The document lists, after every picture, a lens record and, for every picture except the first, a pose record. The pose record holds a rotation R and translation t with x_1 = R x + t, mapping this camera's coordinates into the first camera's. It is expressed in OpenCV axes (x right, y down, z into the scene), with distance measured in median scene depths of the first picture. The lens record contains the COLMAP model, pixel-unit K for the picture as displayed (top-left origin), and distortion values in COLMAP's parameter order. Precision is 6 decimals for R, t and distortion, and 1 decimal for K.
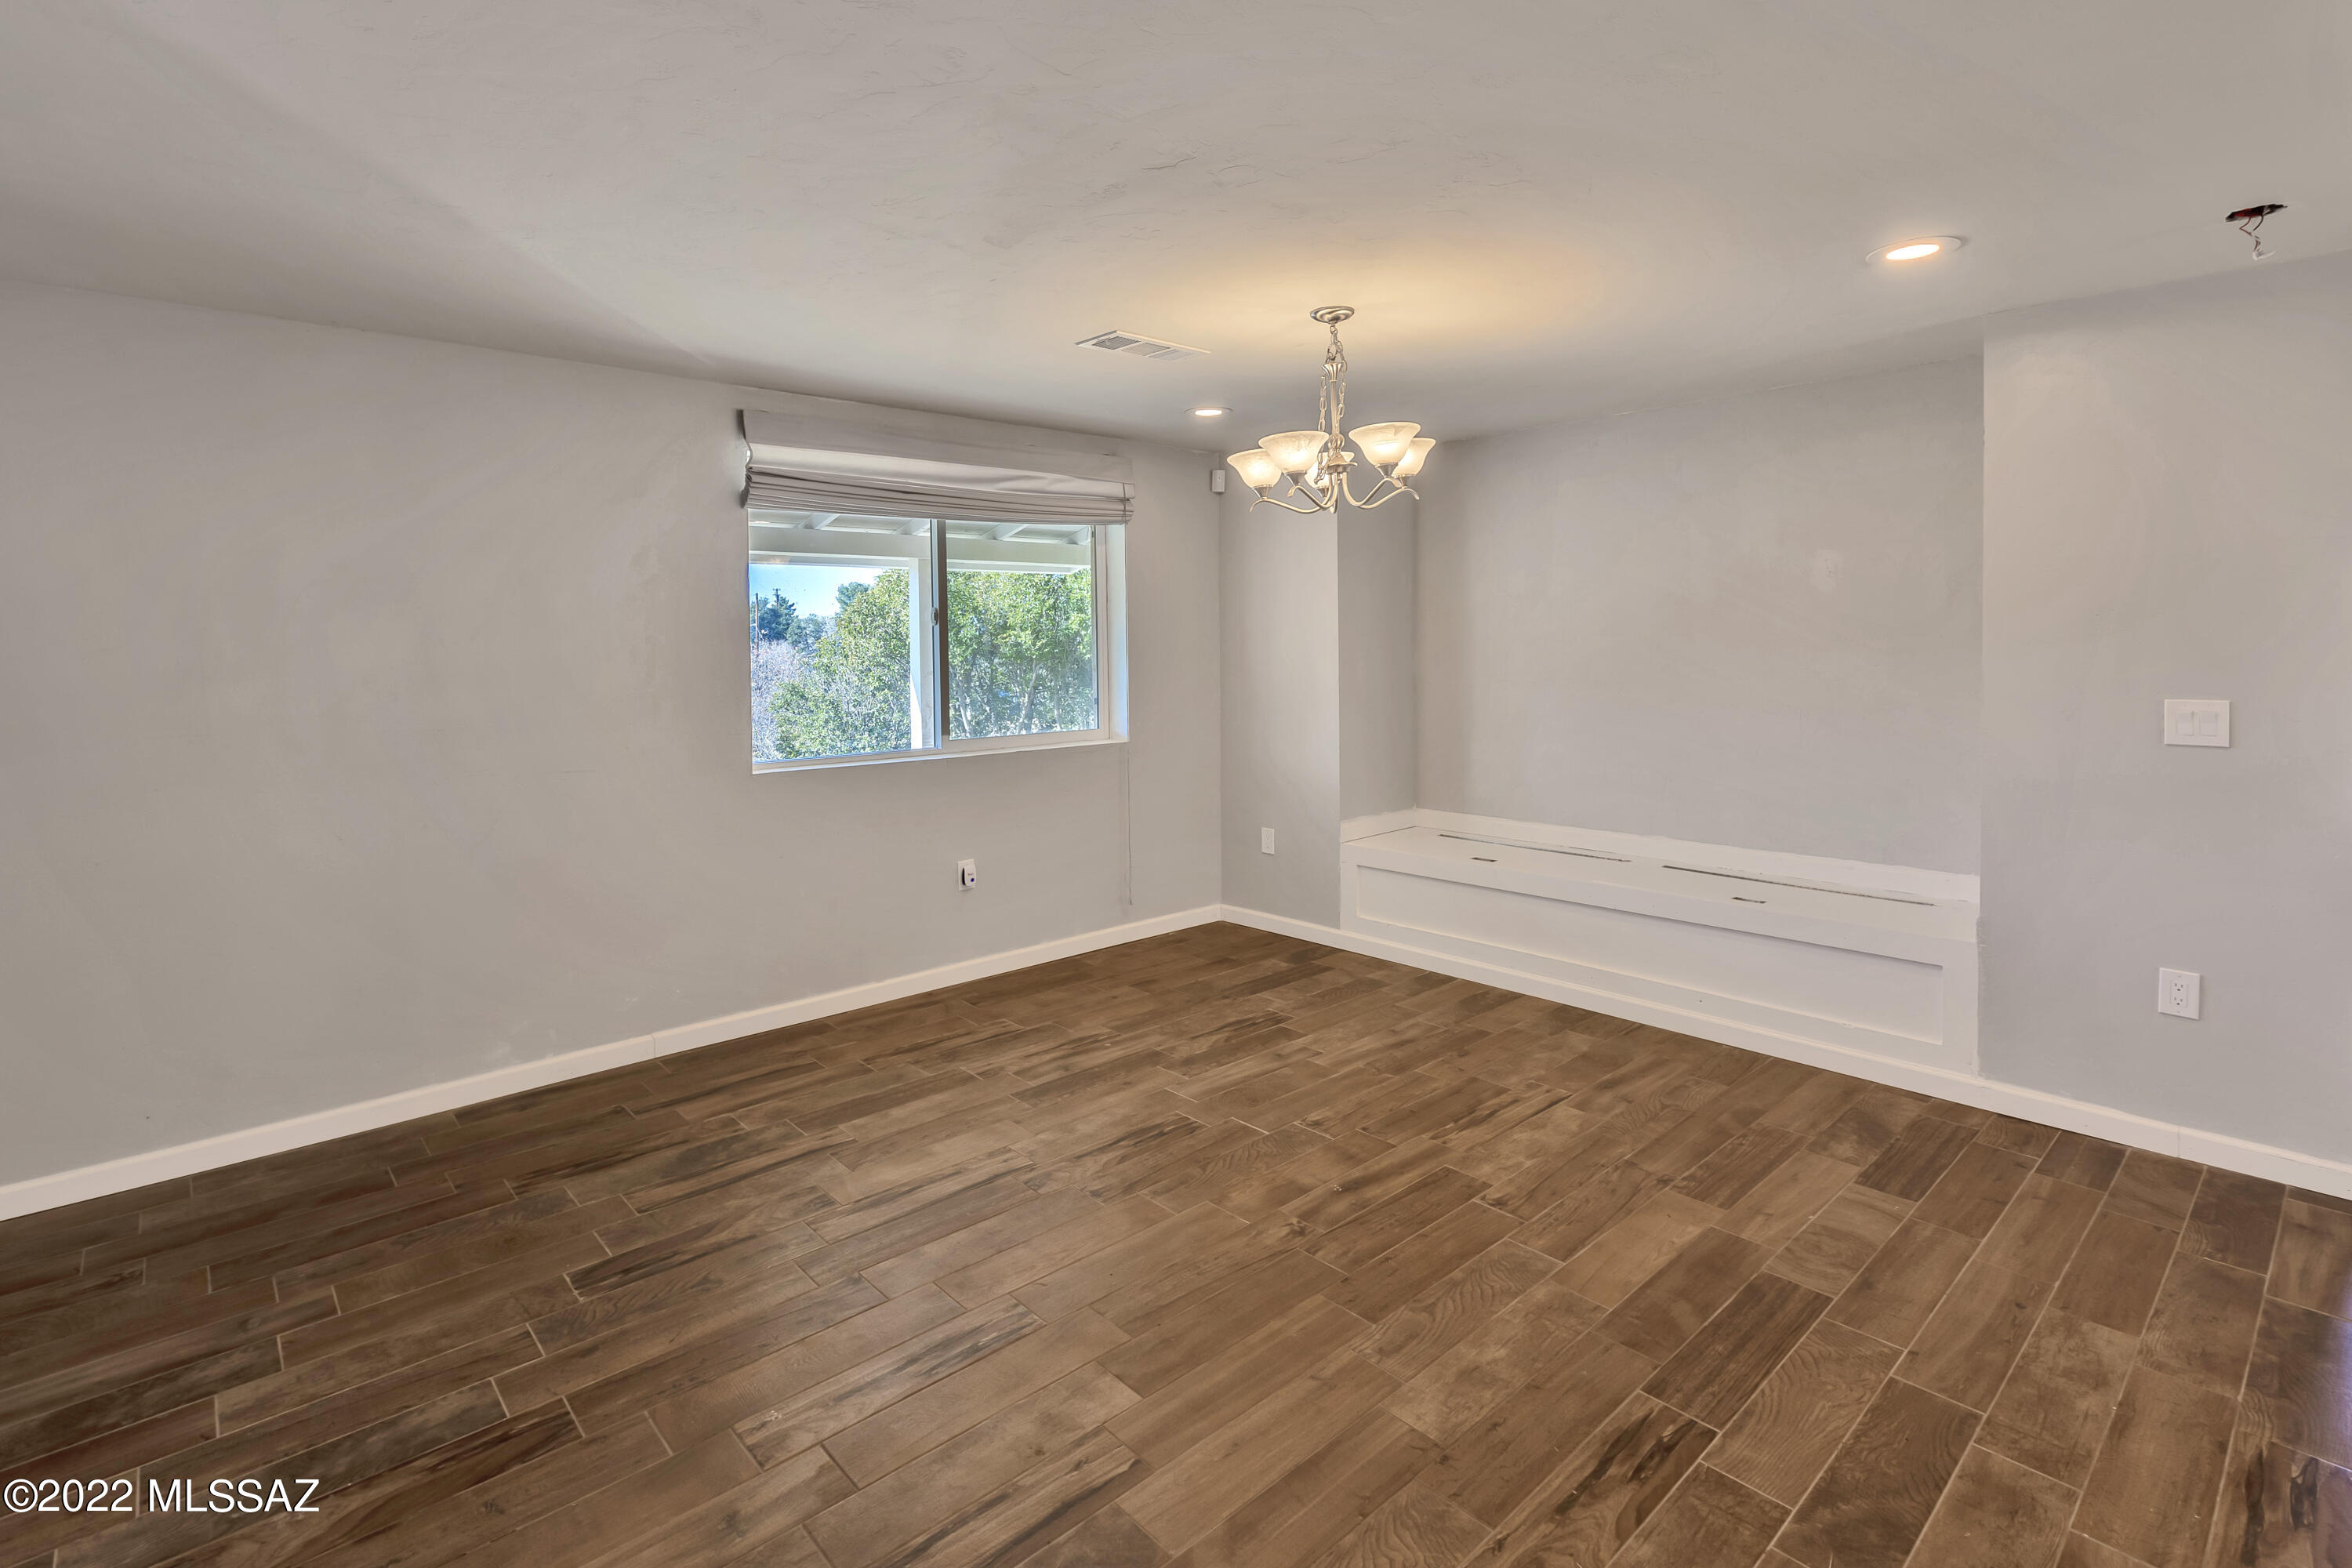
lens RADIAL K [[1118.6, 0, 1161.9], [0, 1118.6, 679.6], [0, 0, 1]] dist [0.003142, 0.000686]
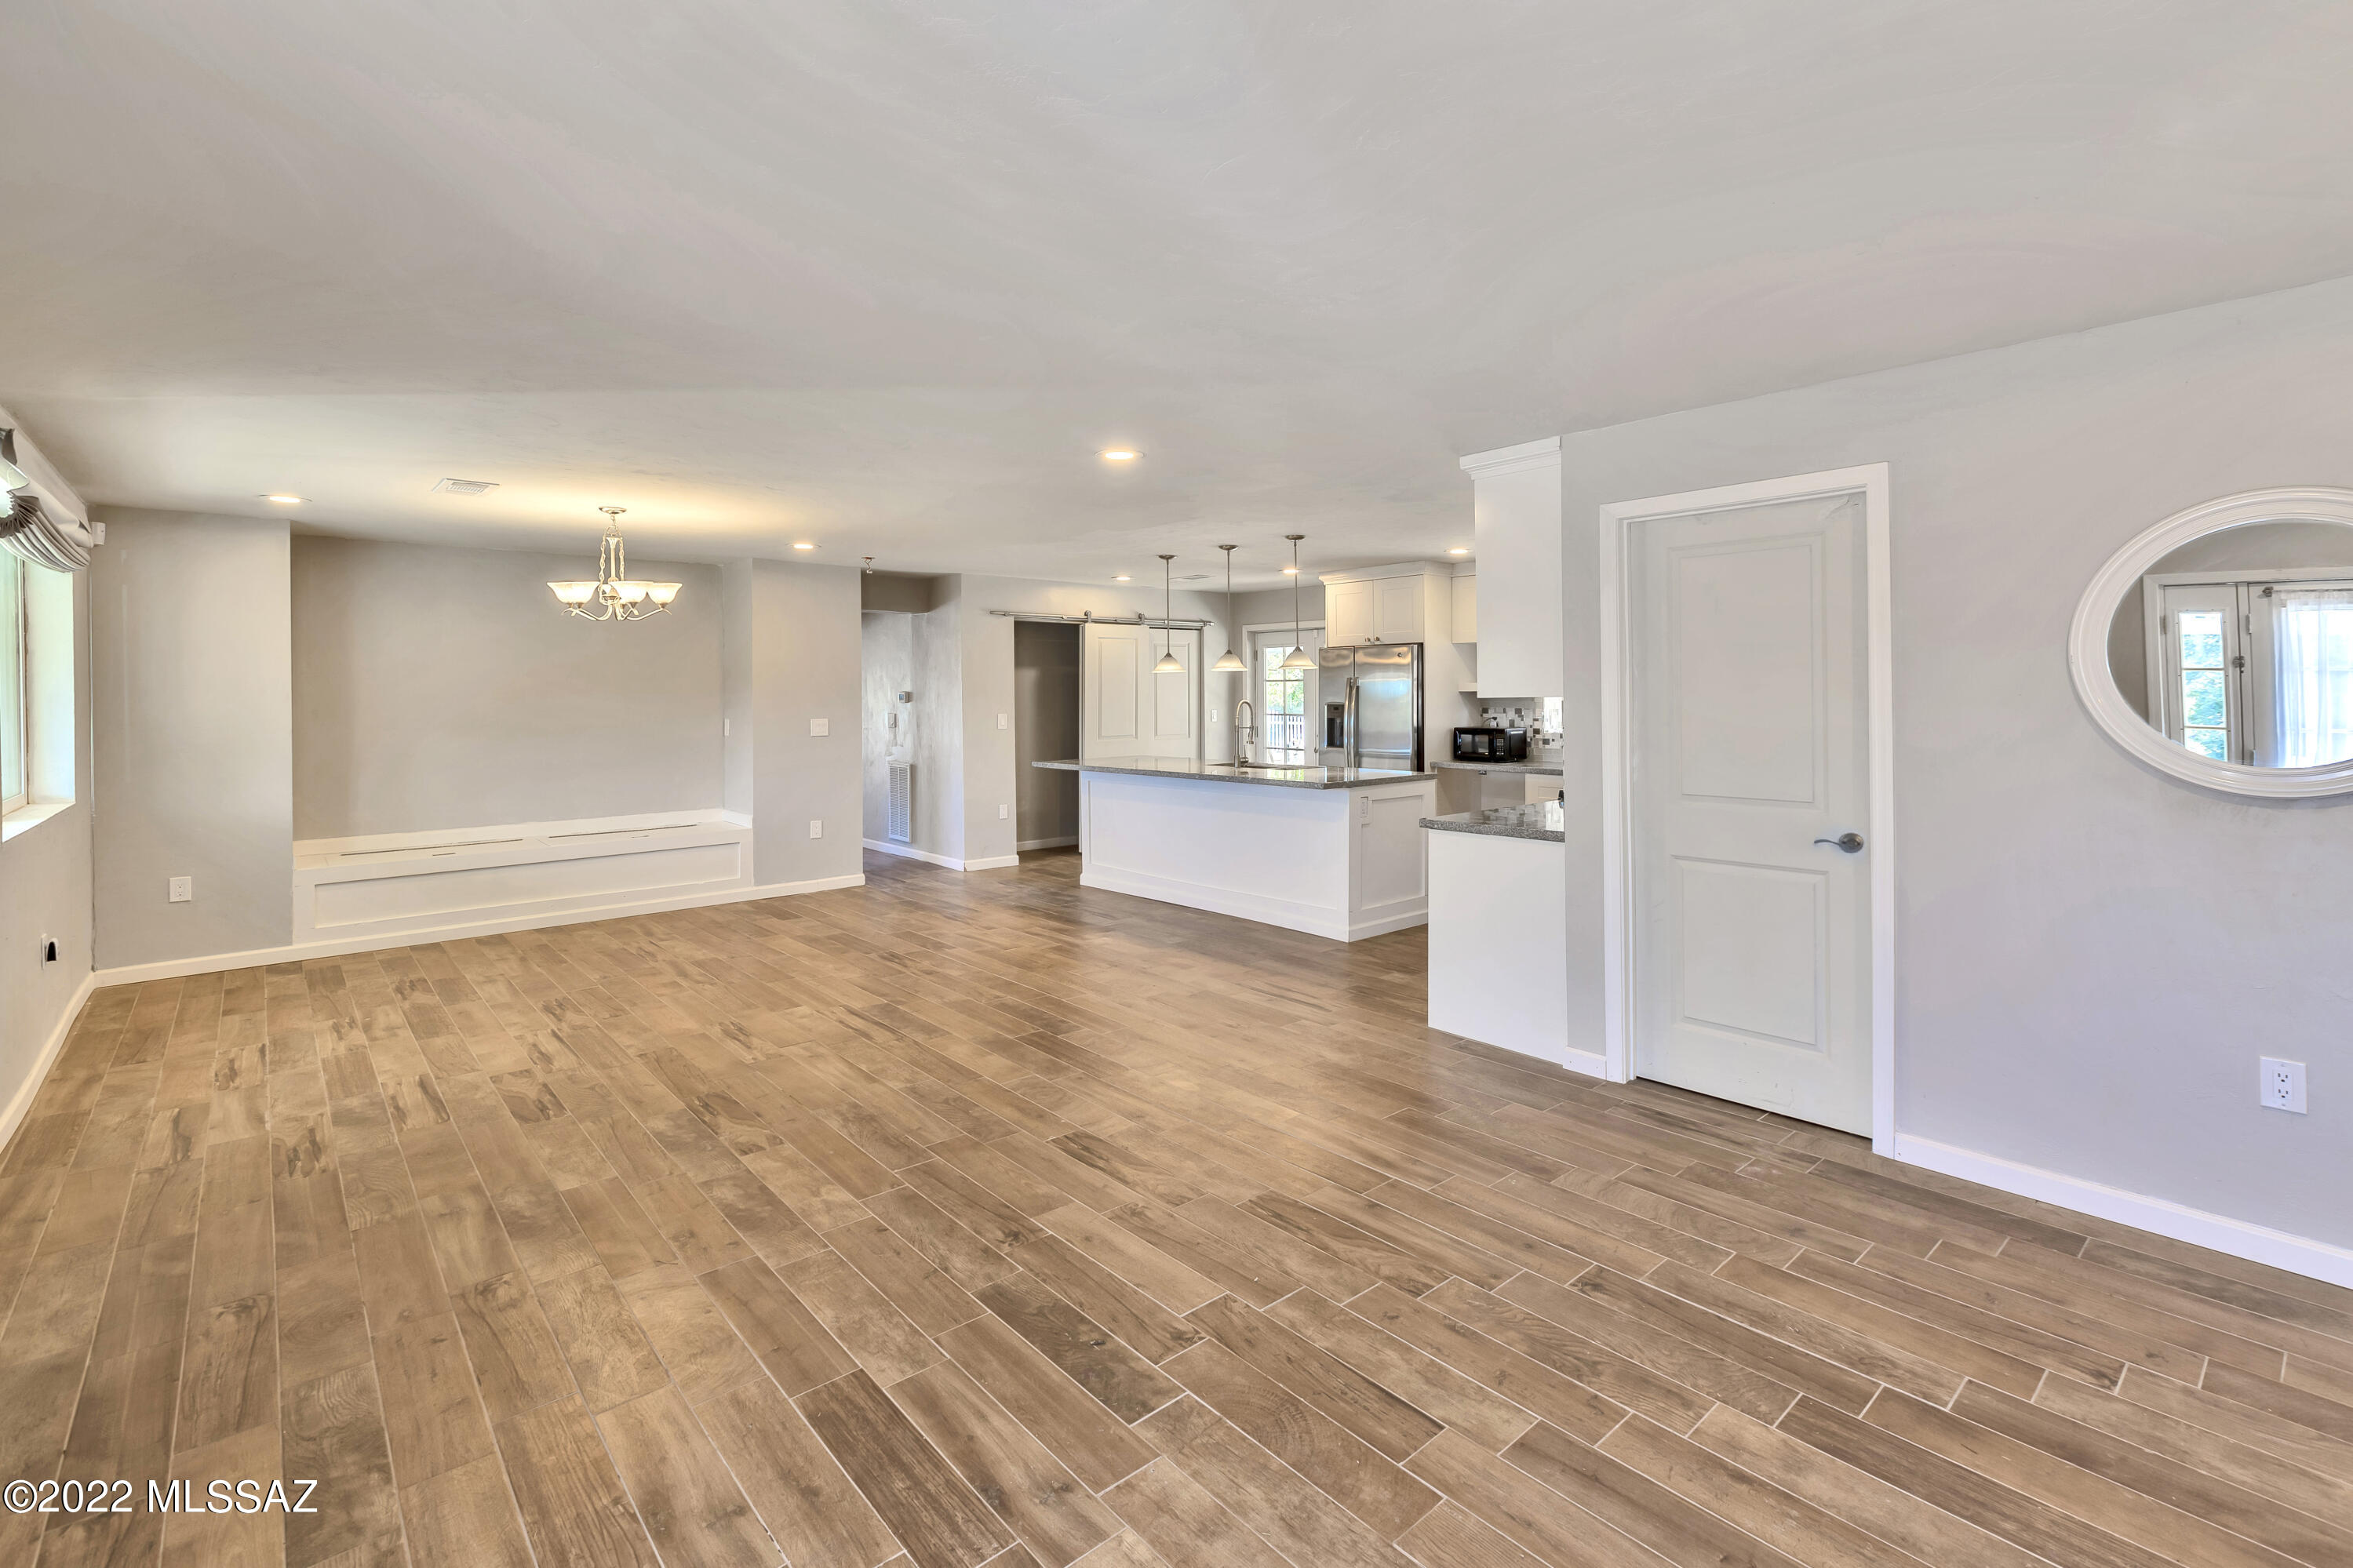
lens RADIAL K [[1061.7, 0, 1165.9], [0, 1061.7, 689.9], [0, 0, 1]] dist [0.004492, -0.000007]
pose [[0.020313, 0.015010, 0.999681, -1.472878], [0.041507, 0.999013, -0.015844, 0.021999], [-0.998932, 0.041815, 0.019670, 0.097652]]
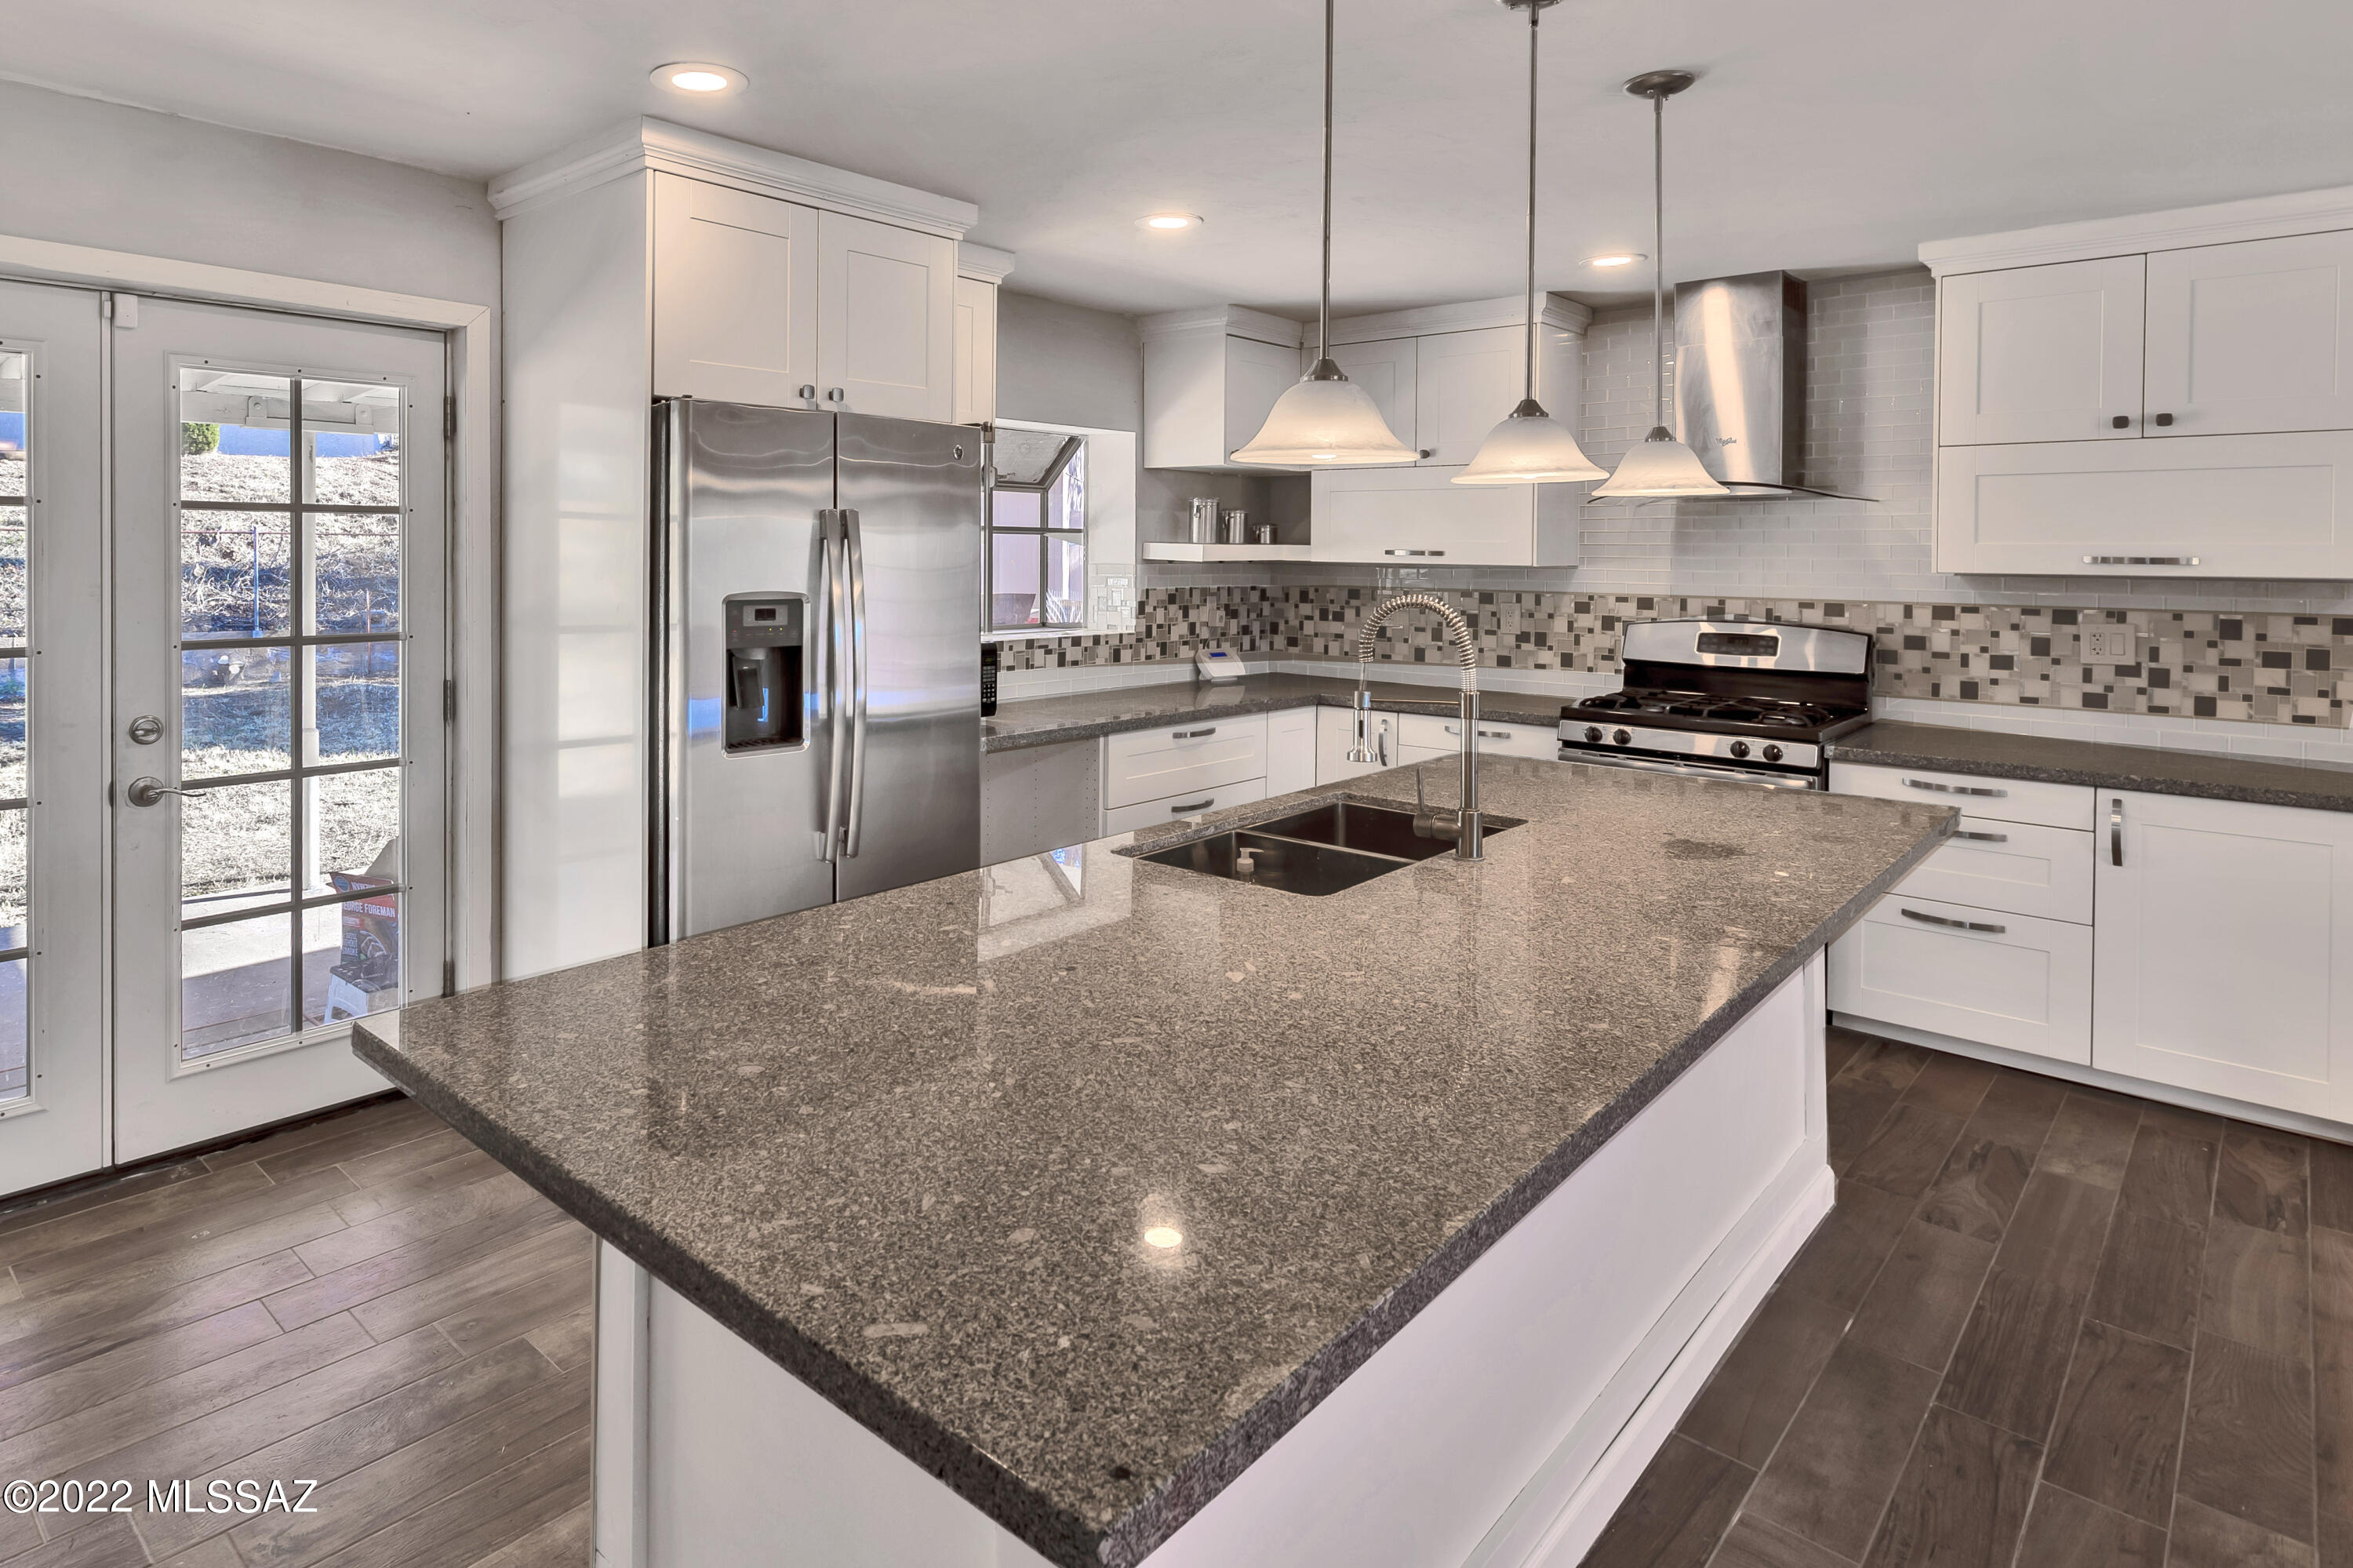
lens RADIAL K [[1305.1, 0, 996.7], [0, 1305.1, 566.7], [0, 0, 1]] dist [-0.002556, -0.001480]
pose [[-0.997832, 0.004000, -0.065697, 0.969405], [0.000617, 0.998676, 0.051434, -0.035399], [0.065816, 0.051282, -0.996513, 0.651338]]
